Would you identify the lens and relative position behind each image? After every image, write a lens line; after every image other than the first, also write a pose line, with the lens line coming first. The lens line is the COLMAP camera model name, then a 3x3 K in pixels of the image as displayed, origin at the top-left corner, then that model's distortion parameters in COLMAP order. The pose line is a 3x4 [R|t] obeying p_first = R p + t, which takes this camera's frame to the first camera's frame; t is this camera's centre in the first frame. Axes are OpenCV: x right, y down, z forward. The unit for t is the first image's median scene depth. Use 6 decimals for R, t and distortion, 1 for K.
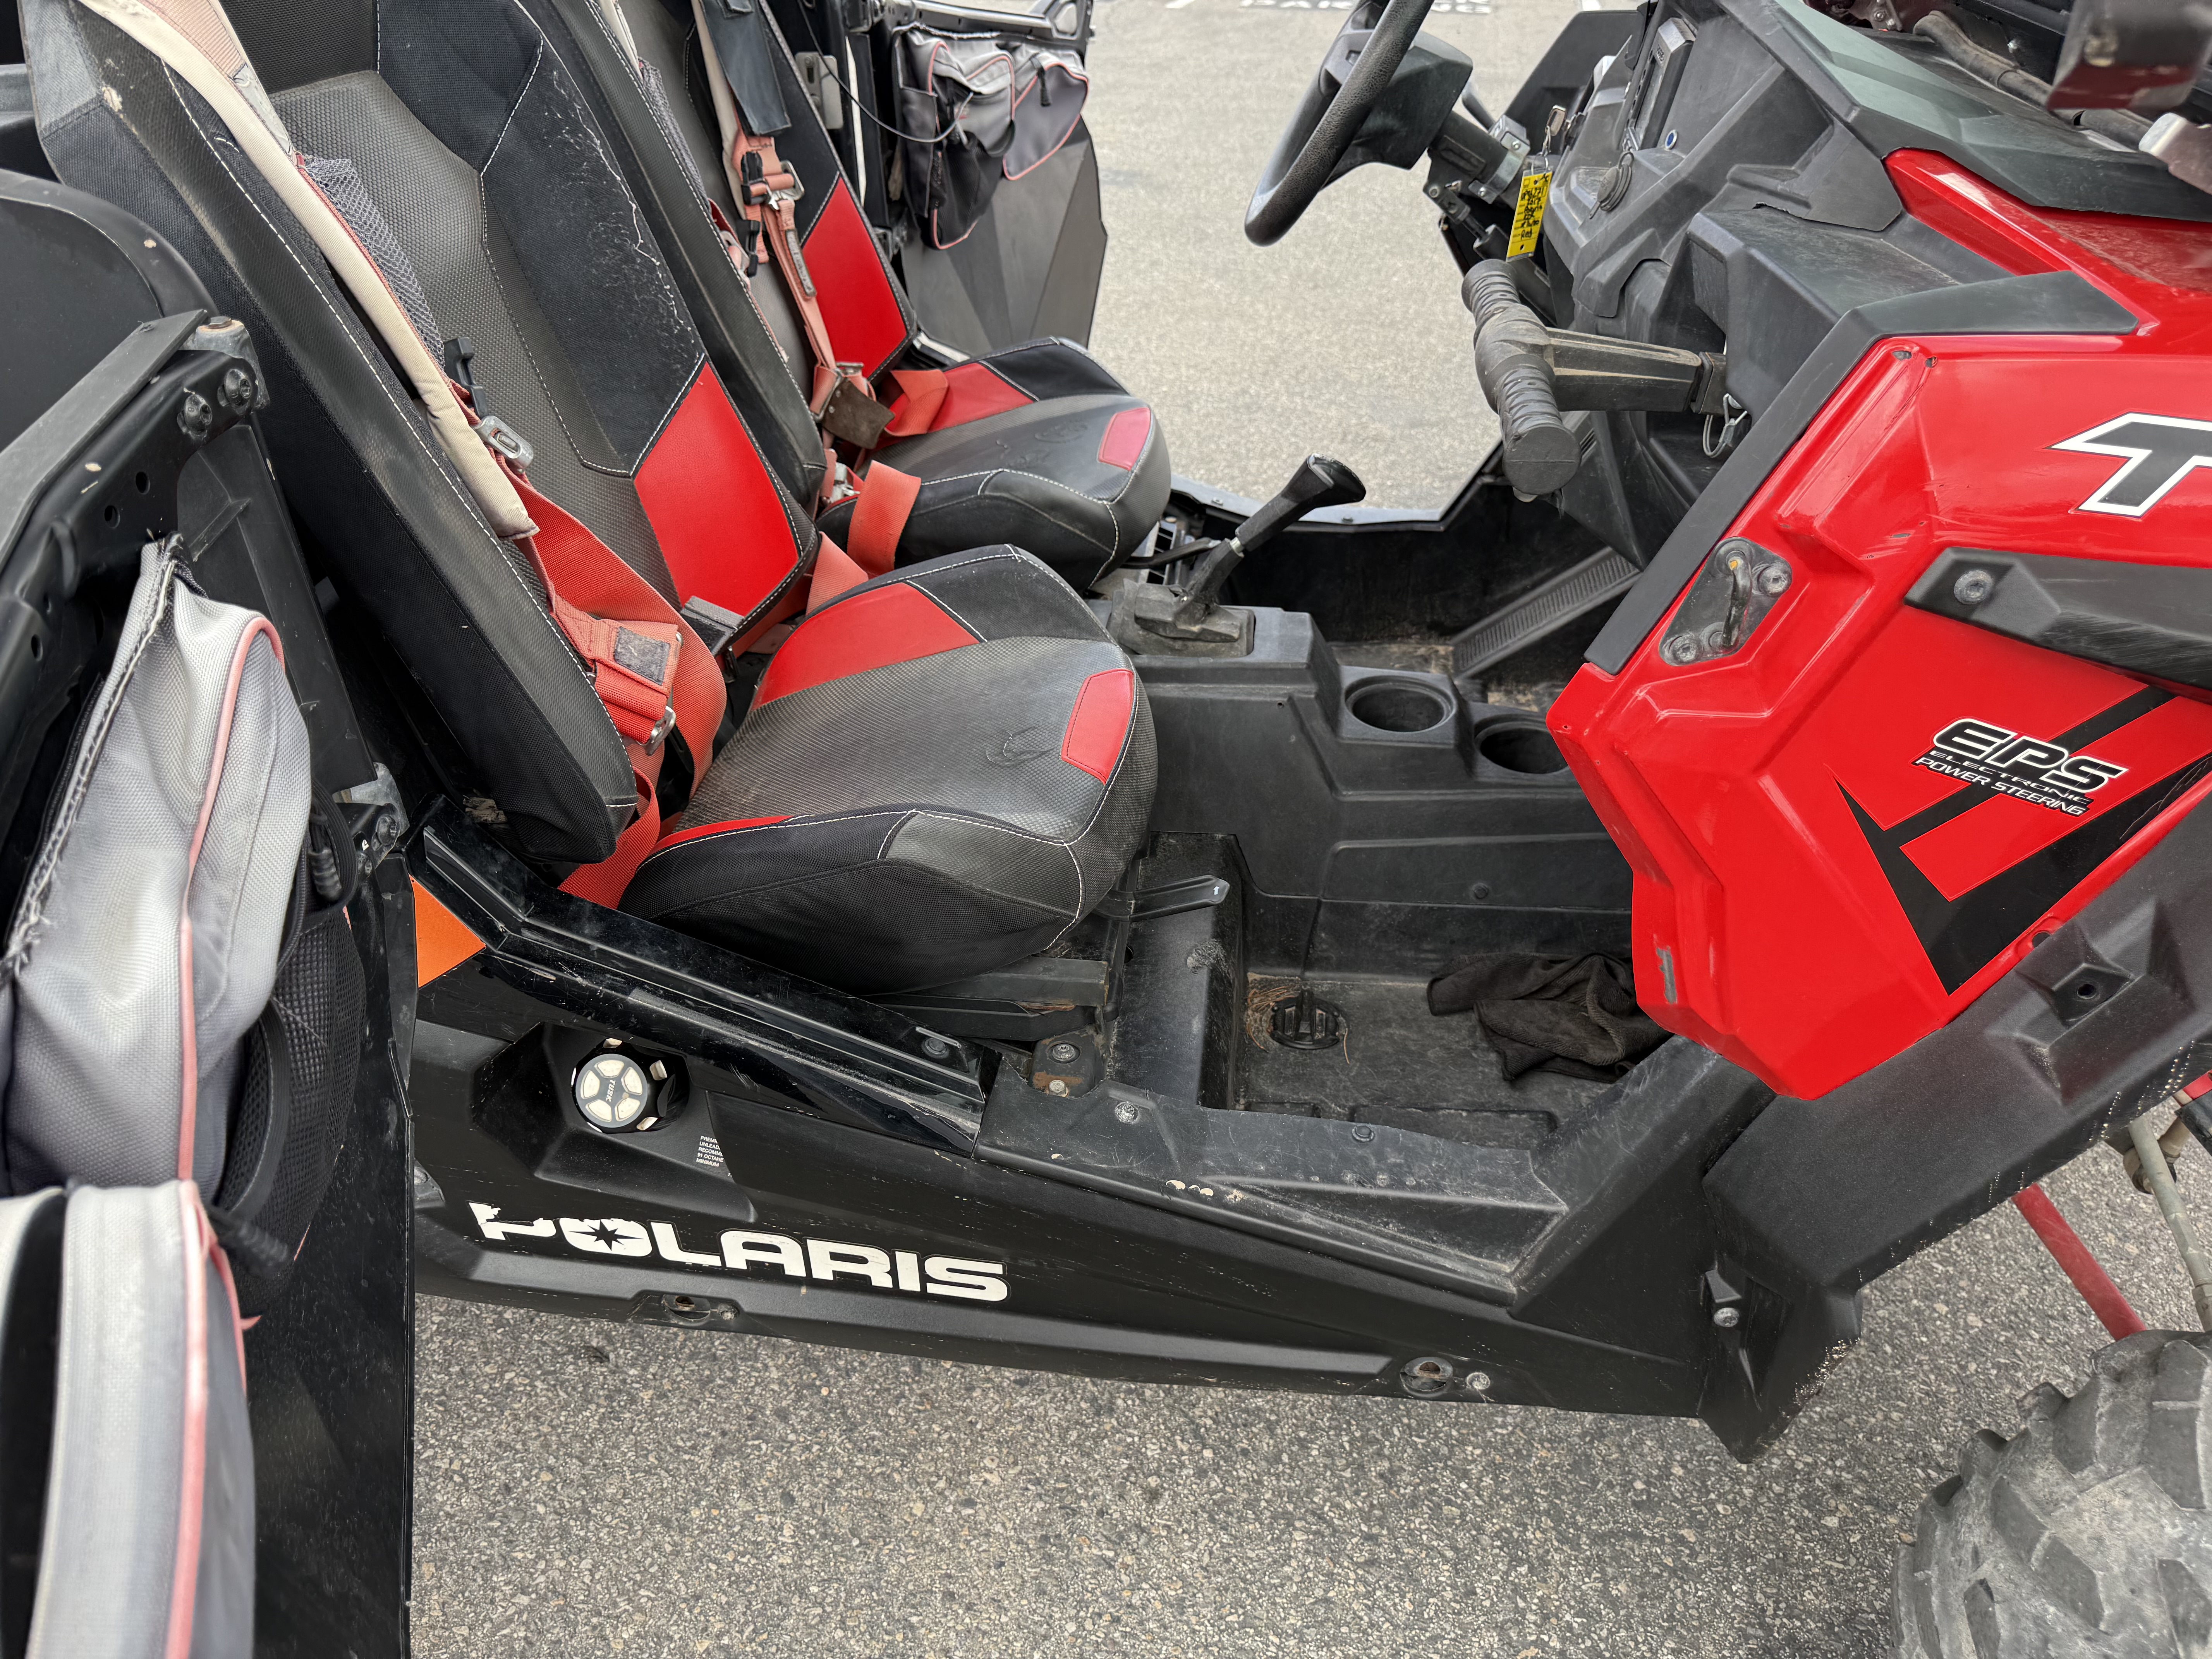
lens RADIAL K [[1570.6, 0, 1096.7], [0, 1570.6, 841.5], [0, 0, 1]] dist [0.028638, -0.039429]
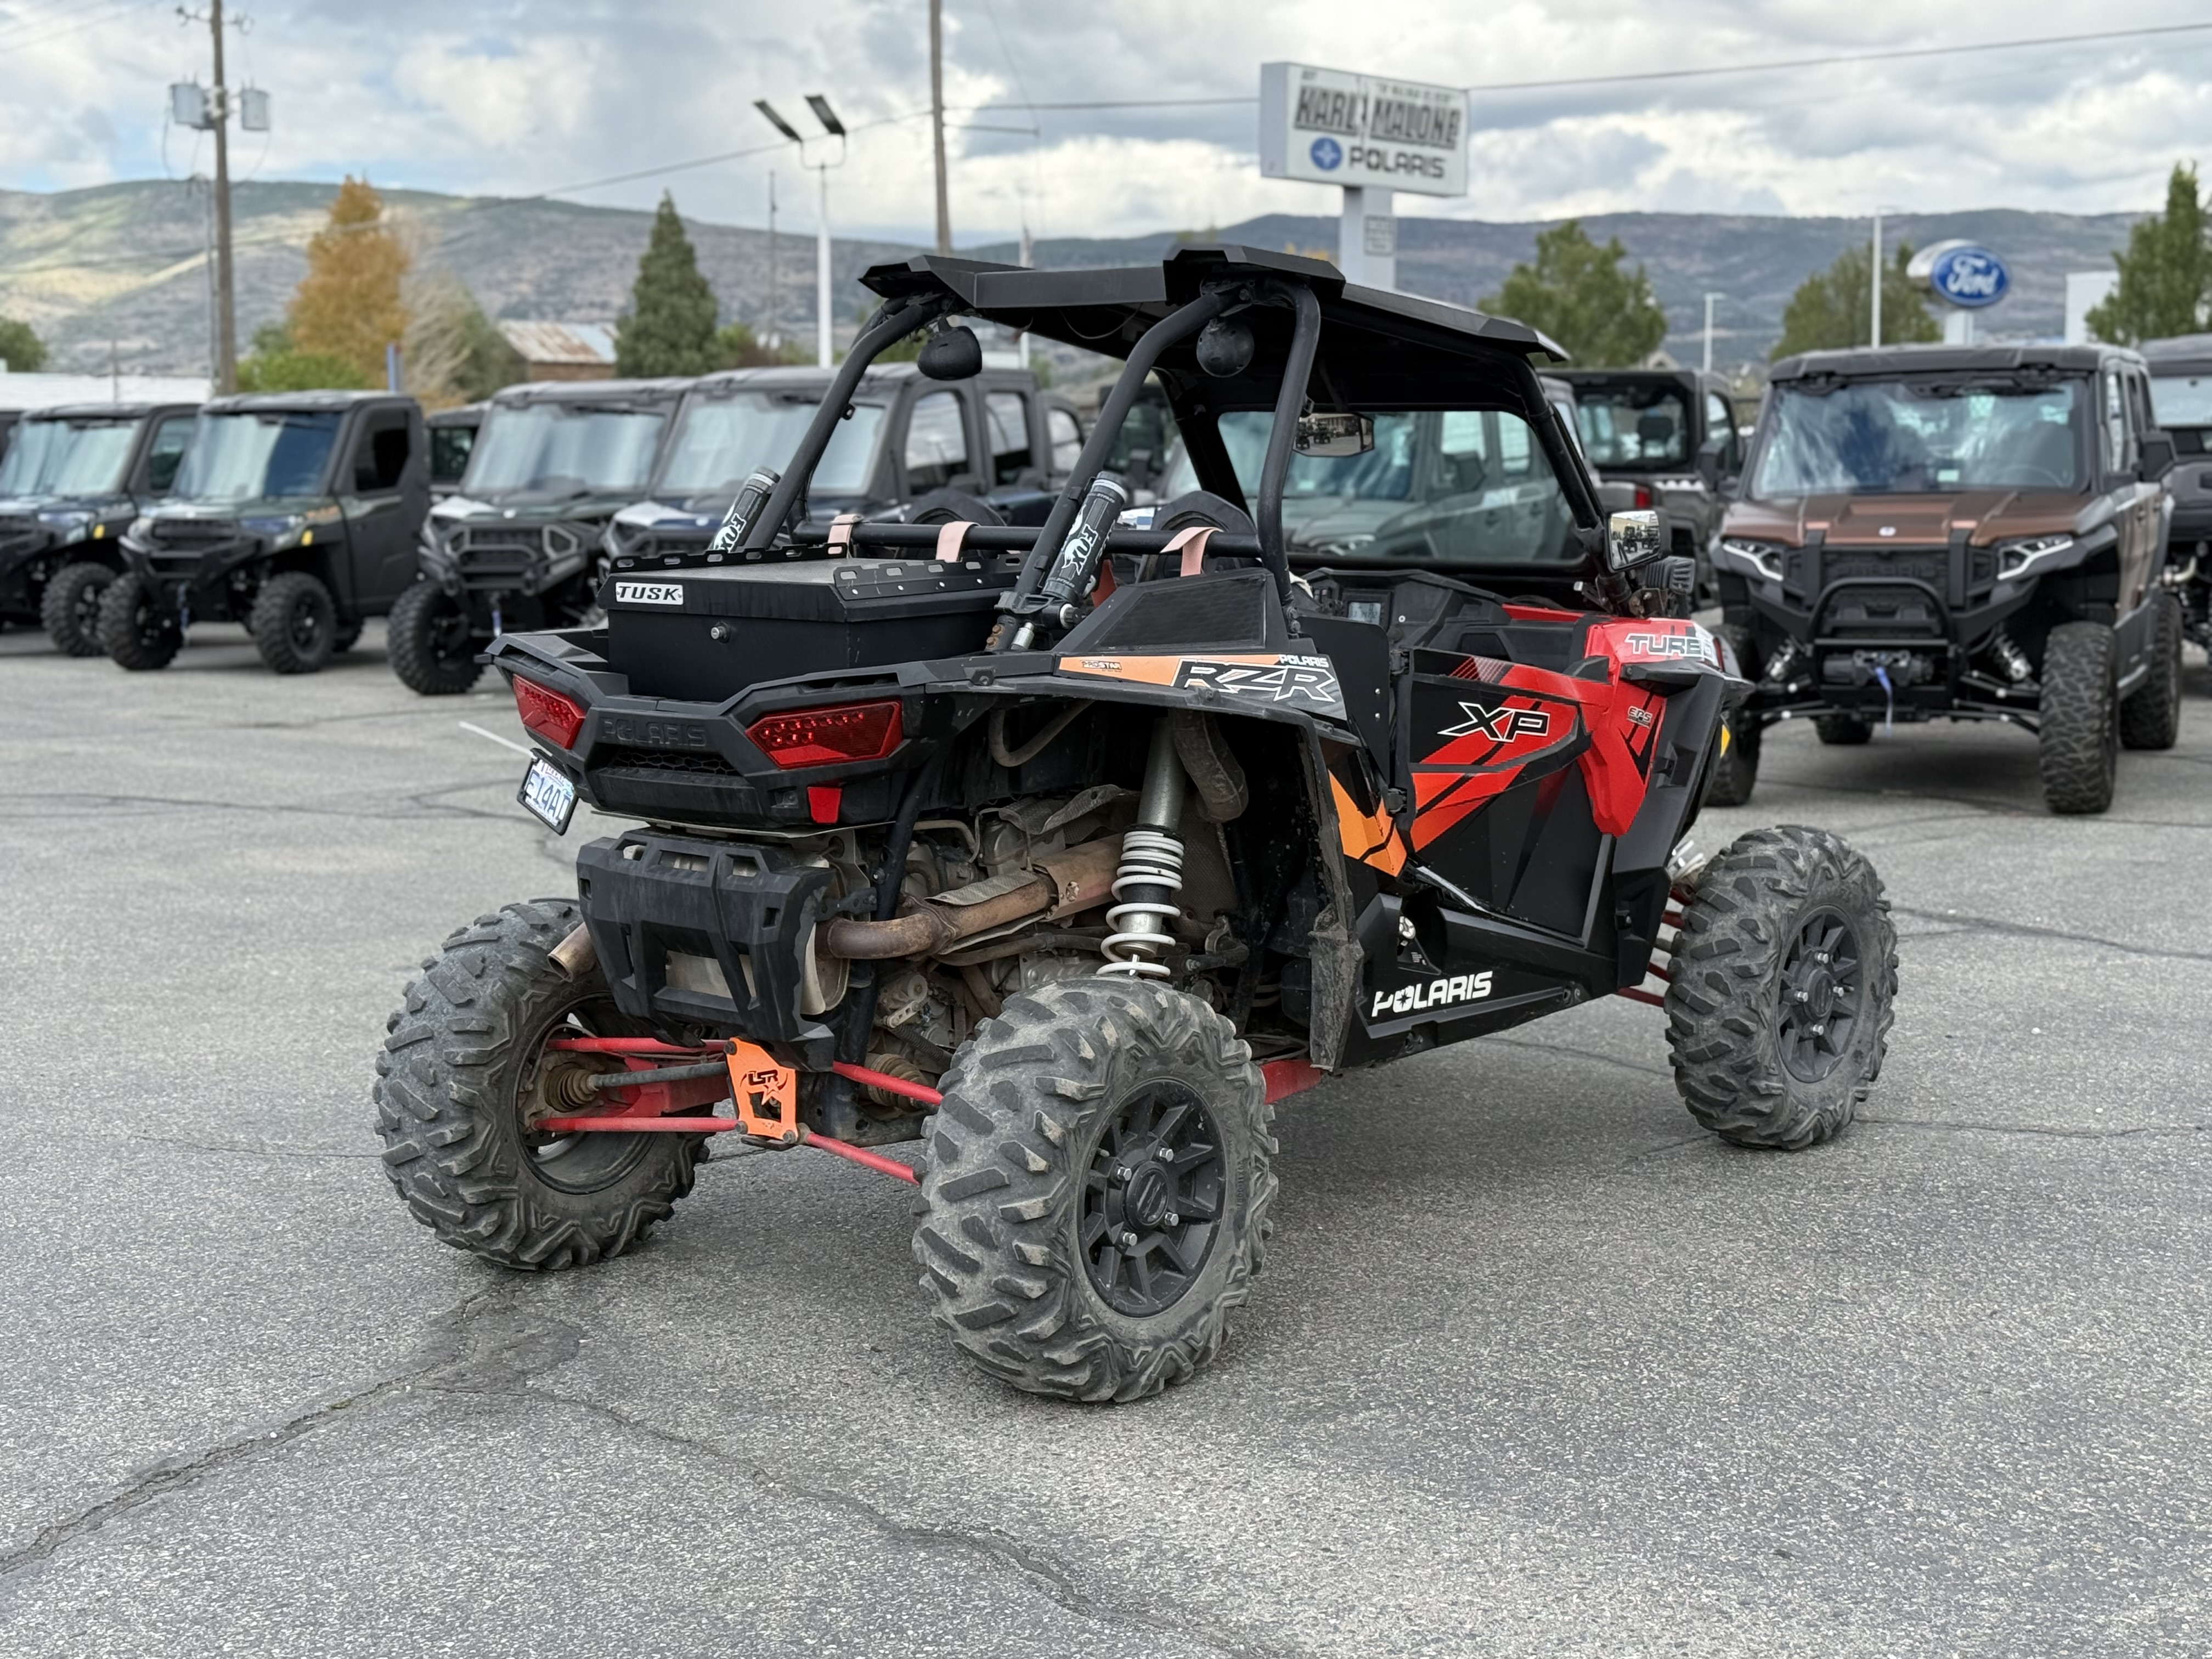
lens RADIAL K [[3183.5, 0, 1112.7], [0, 3183.5, 890.1], [0, 0, 1]] dist [0.127952, 0.000000]
pose [[0.543029, -0.129608, 0.829651, -4.917725], [0.488211, 0.852597, -0.186354, 0.843205], [-0.683205, 0.506241, 0.526261, -1.529691]]
